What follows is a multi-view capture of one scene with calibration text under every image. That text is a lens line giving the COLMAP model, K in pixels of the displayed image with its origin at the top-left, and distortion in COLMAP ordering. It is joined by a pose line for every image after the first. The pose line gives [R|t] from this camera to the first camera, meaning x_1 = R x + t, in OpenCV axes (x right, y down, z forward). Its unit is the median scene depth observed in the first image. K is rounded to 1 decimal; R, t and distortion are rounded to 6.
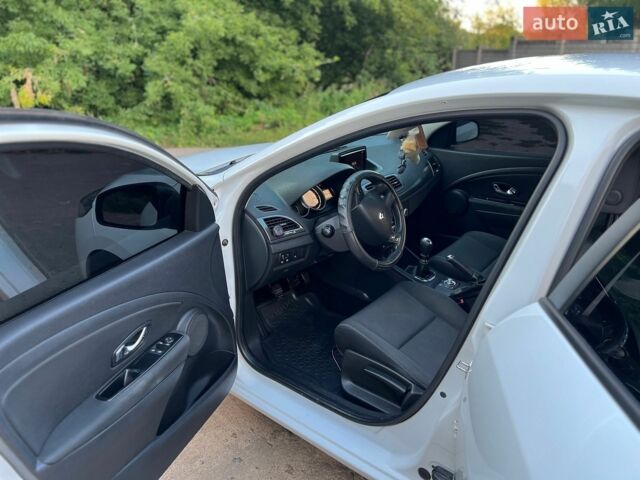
lens RADIAL K [[505.0, 0, 319.9], [0, 505.0, 266.5], [0, 0, 1]] dist [0.114531, -0.194540]
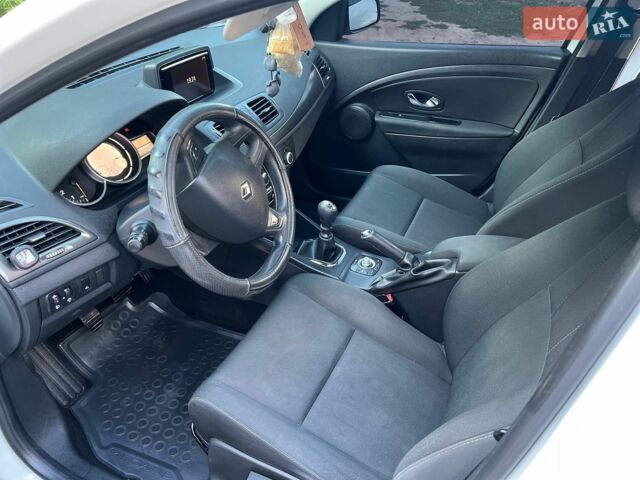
lens RADIAL K [[505.0, 0, 319.9], [0, 505.0, 266.5], [0, 0, 1]] dist [0.114531, -0.194540]
pose [[0.972151, -0.137261, 0.189953, 0.077118], [0.097932, 0.974303, 0.202838, -0.111134], [-0.212913, -0.178587, 0.960612, 0.413368]]
